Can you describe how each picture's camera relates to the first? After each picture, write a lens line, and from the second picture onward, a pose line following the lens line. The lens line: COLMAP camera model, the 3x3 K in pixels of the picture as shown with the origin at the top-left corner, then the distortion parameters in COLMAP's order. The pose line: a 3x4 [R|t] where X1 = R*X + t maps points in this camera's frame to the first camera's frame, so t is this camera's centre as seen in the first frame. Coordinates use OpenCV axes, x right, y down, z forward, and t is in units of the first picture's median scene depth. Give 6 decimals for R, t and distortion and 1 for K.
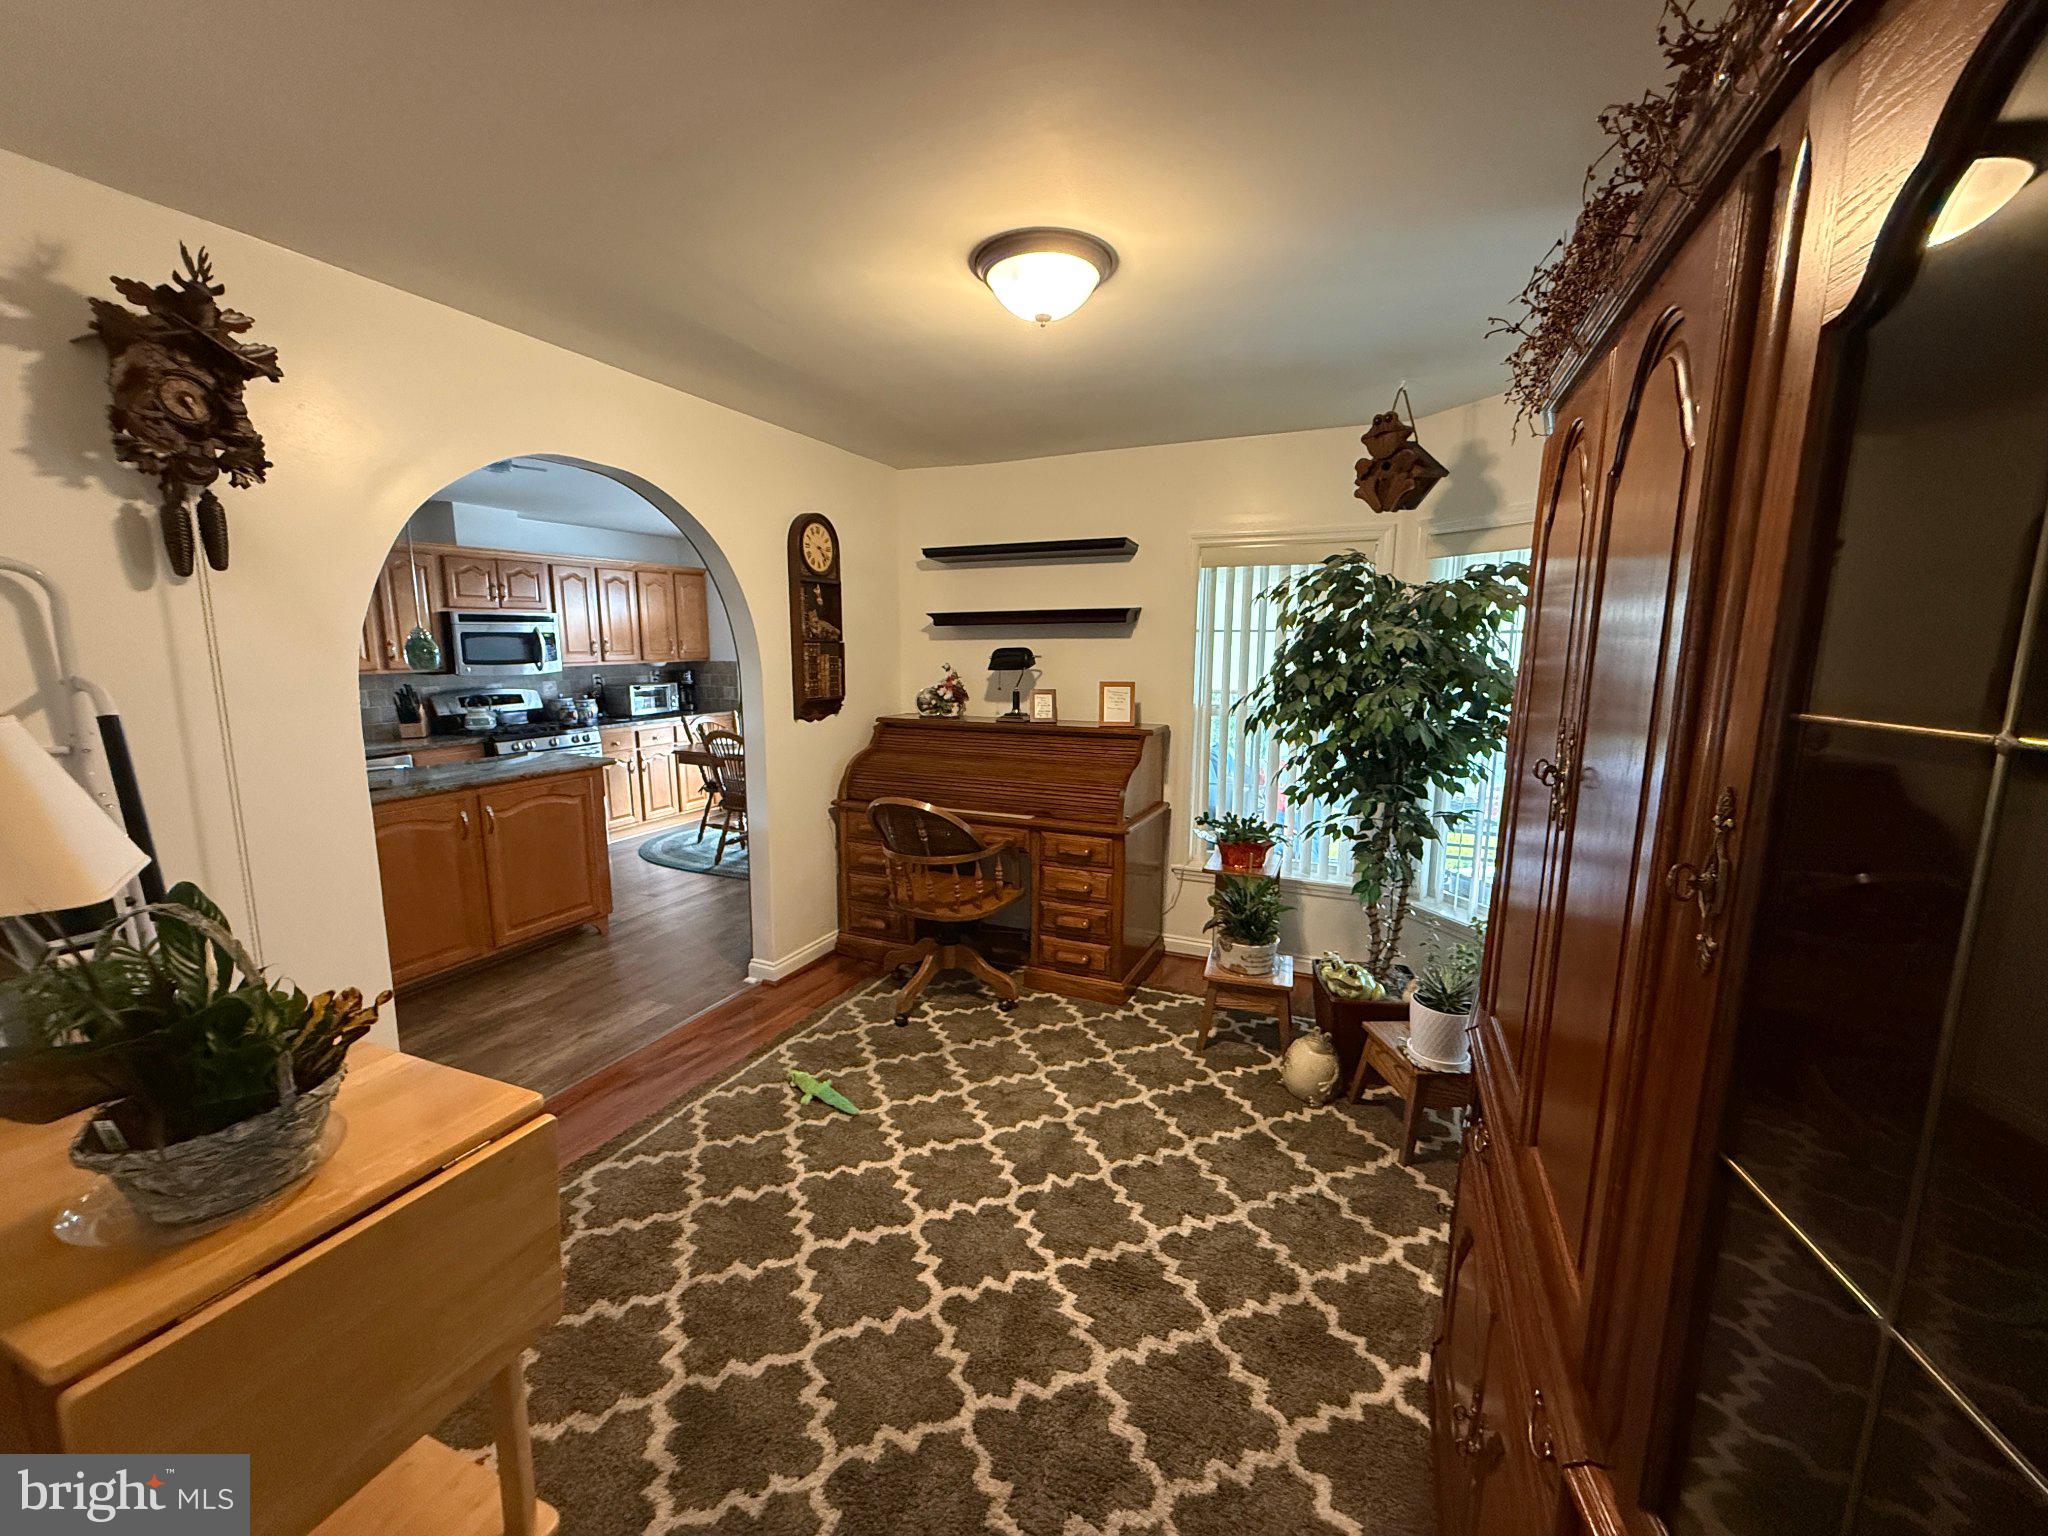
lens RADIAL K [[813.5, 0, 1017.9], [0, 813.5, 764.9], [0, 0, 1]] dist [-0.001605, -0.000424]
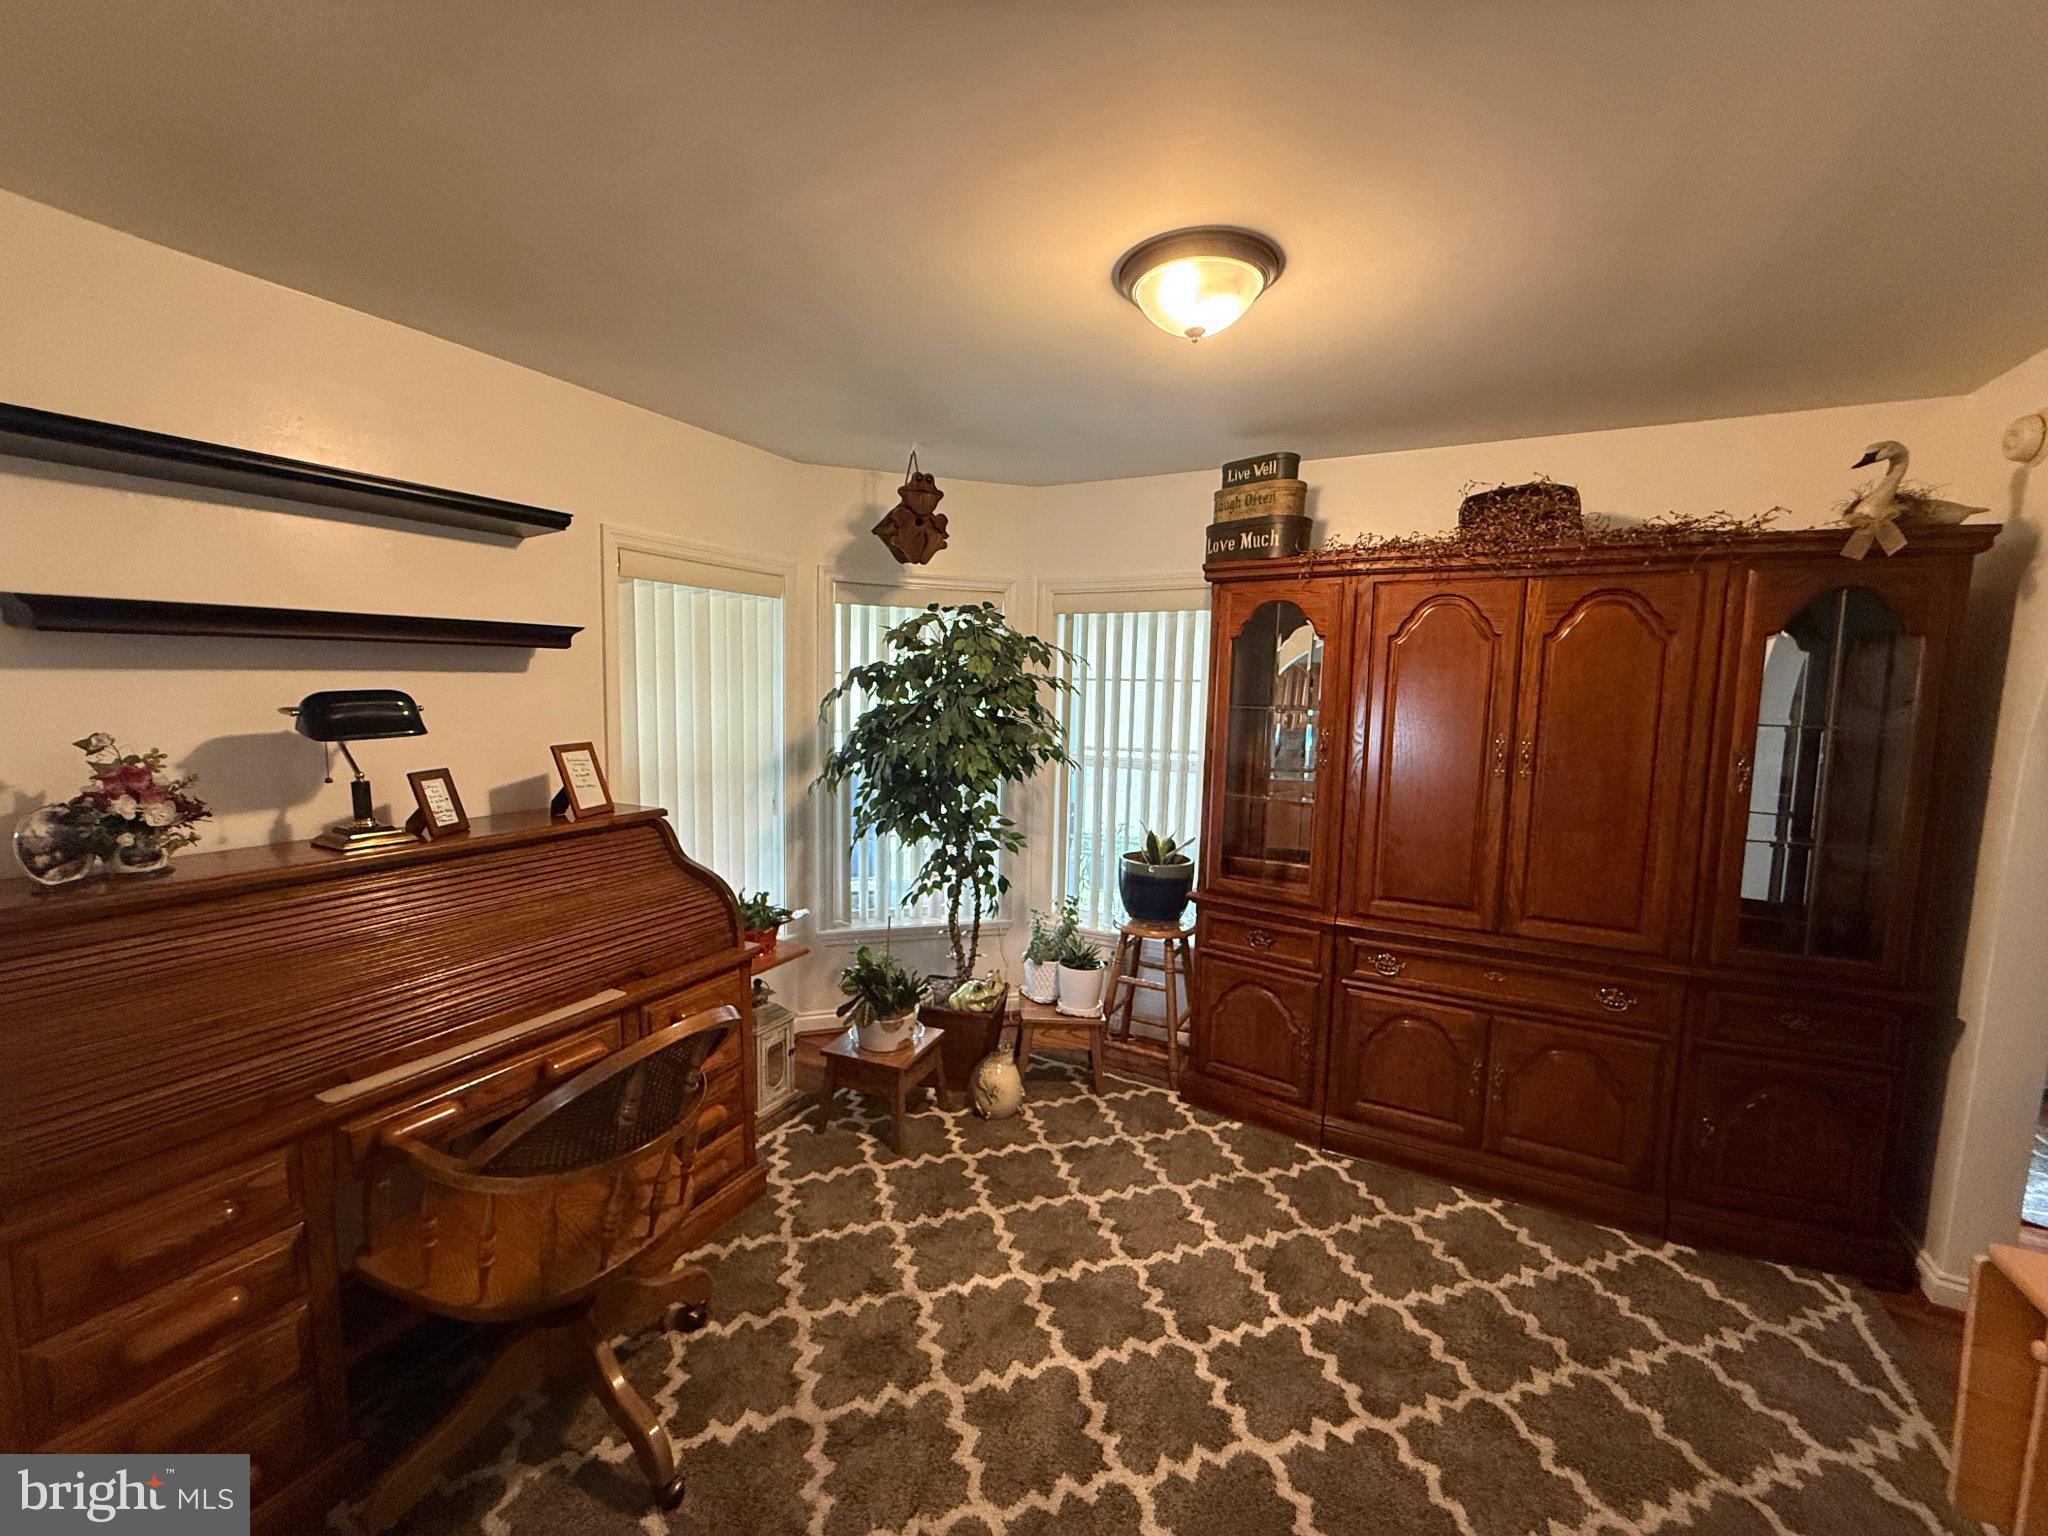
lens RADIAL K [[813.5, 0, 1017.9], [0, 813.5, 764.9], [0, 0, 1]] dist [-0.001605, -0.000424]
pose [[0.067102, -0.102330, 0.992485, -0.727361], [0.130722, 0.987054, 0.092932, -0.152346], [-0.989146, 0.123503, 0.079610, 0.944938]]
